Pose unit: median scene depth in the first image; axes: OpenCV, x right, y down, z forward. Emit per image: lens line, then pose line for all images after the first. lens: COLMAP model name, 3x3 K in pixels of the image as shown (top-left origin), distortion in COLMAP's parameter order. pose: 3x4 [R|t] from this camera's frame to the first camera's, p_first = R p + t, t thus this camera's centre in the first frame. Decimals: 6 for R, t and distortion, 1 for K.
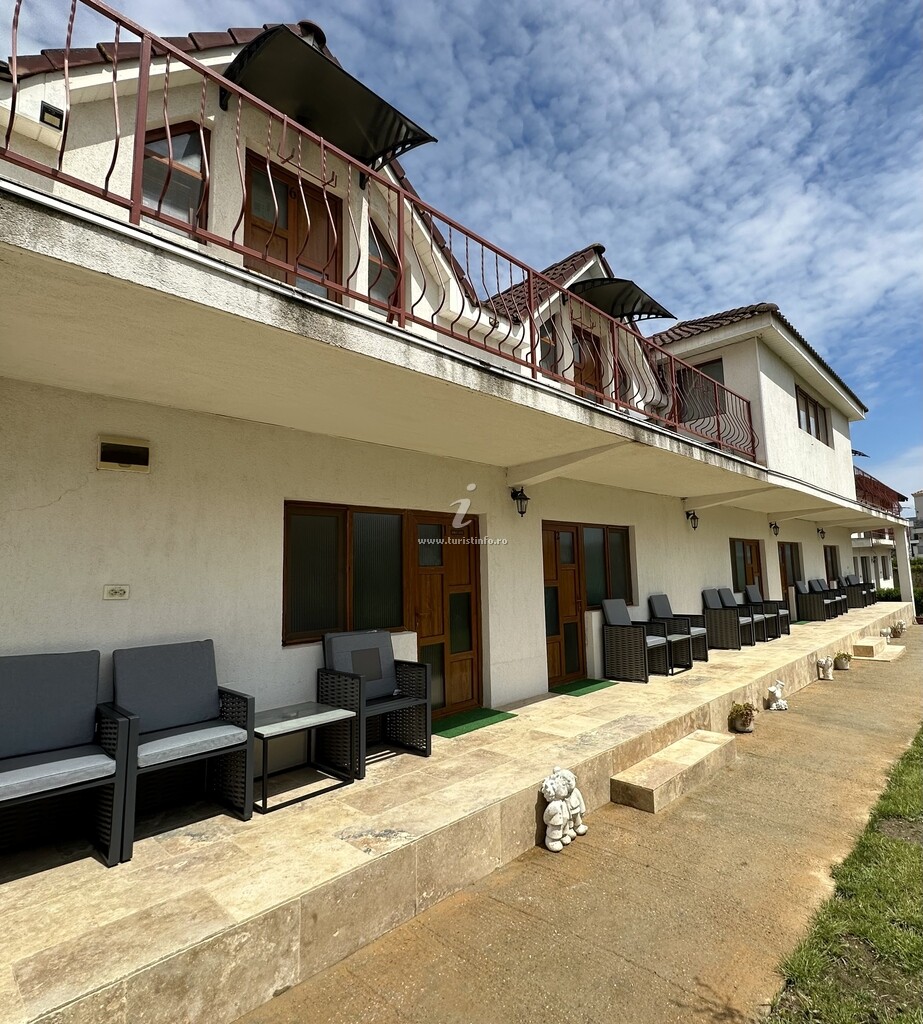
lens RADIAL K [[588.4, 0, 461.5], [0, 588.4, 512.0], [0, 0, 1]] dist [-0.004904, 0.001966]
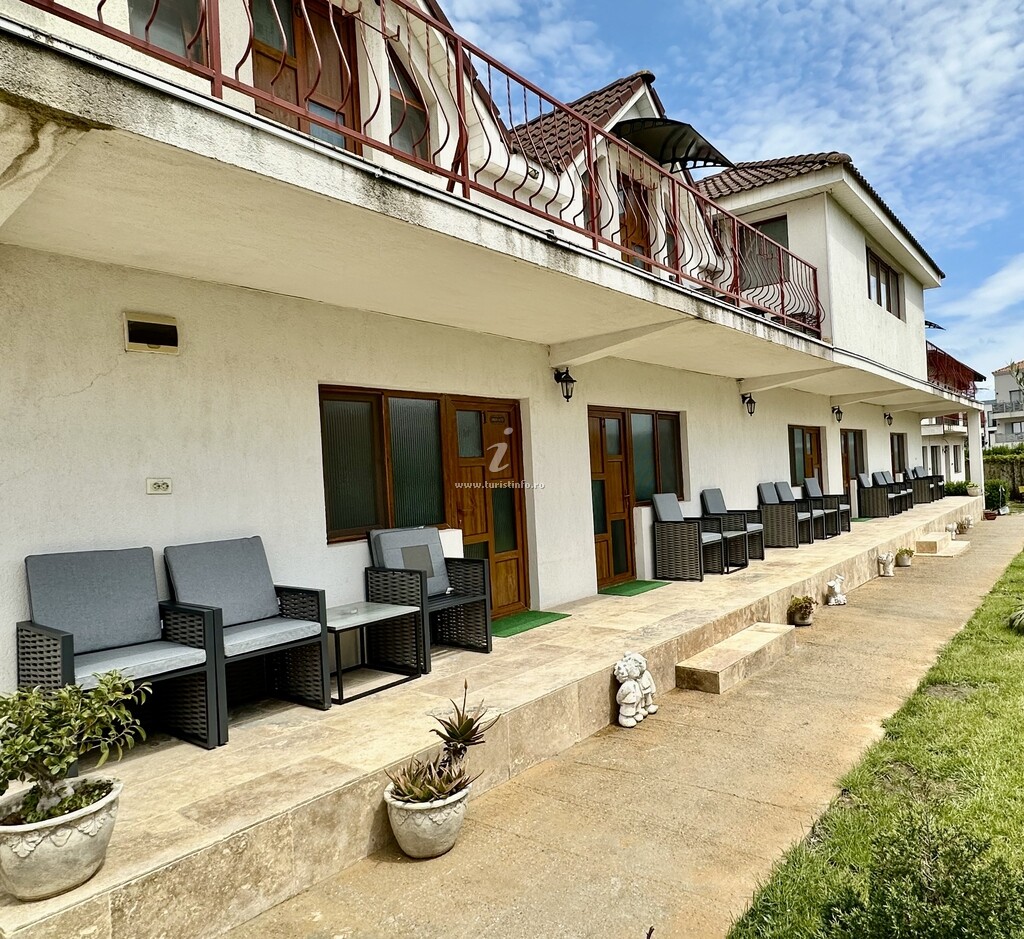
lens RADIAL K [[787.4, 0, 512.0], [0, 787.4, 469.5], [0, 0, 1]] dist [-0.003752, -0.000397]
pose [[0.994752, -0.014271, 0.101314, -0.138272], [0.004746, 0.995595, 0.093638, -0.001969], [-0.102204, -0.092666, 0.990438, -0.235743]]
